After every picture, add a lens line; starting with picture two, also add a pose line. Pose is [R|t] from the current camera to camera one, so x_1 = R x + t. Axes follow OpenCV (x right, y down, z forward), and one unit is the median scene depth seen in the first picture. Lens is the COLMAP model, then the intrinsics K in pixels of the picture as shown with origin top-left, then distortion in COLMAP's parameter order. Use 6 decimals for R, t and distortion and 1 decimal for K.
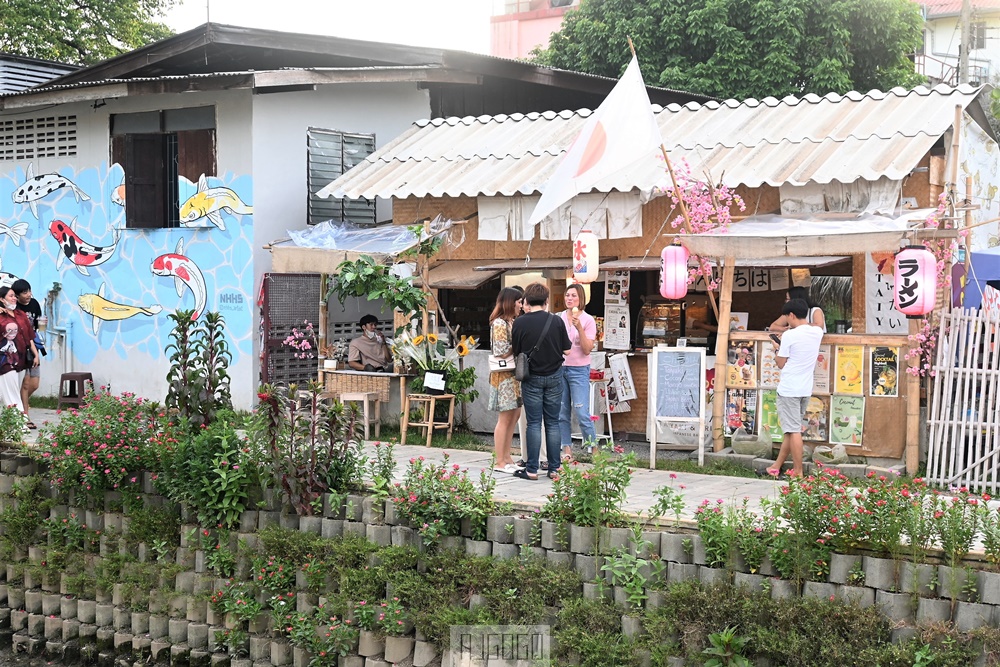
lens RADIAL K [[1578.9, 0, 500.1], [0, 1578.9, 336.5], [0, 0, 1]] dist [-0.005911, 0.000000]
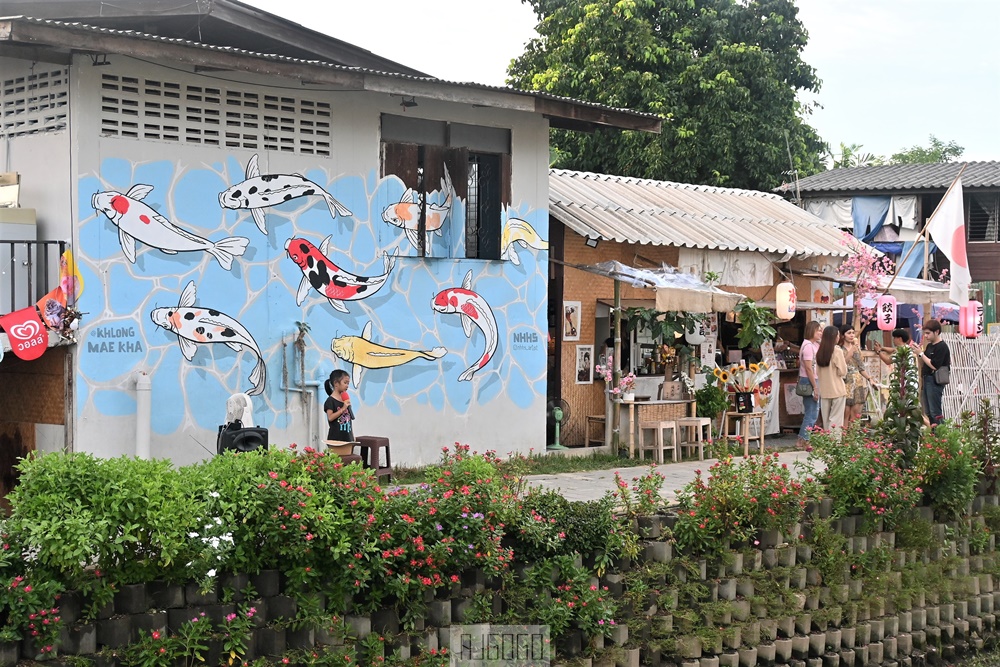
lens RADIAL K [[1523.6, 0, 500.3], [0, 1523.6, 330.3], [0, 0, 1]] dist [0.030786, 0.000000]
pose [[0.167260, -0.013827, 0.985816, -0.996460], [0.030102, 0.999507, 0.008912, -0.034463], [-0.985453, 0.028184, 0.167594, 0.804270]]
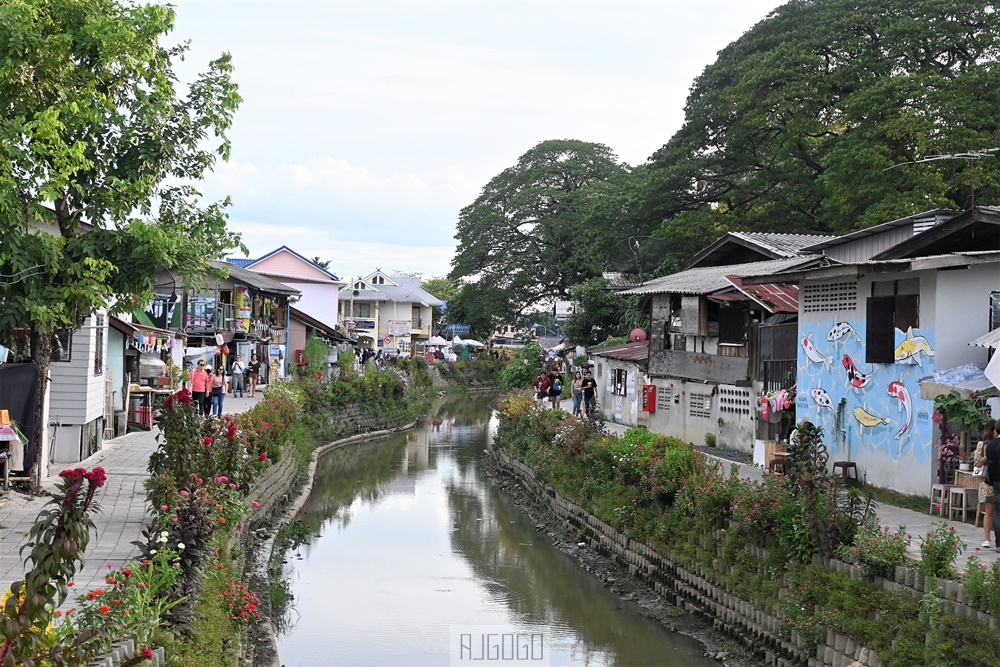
lens RADIAL K [[1578.9, 0, 500.5], [0, 1578.9, 333.9], [0, 0, 1]] dist [-0.005911, 0.000000]
pose [[0.729757, 0.010918, -0.683619, 0.477879], [-0.050706, 0.997983, -0.038189, -0.022291], [0.681823, 0.062532, 0.728839, -0.261112]]
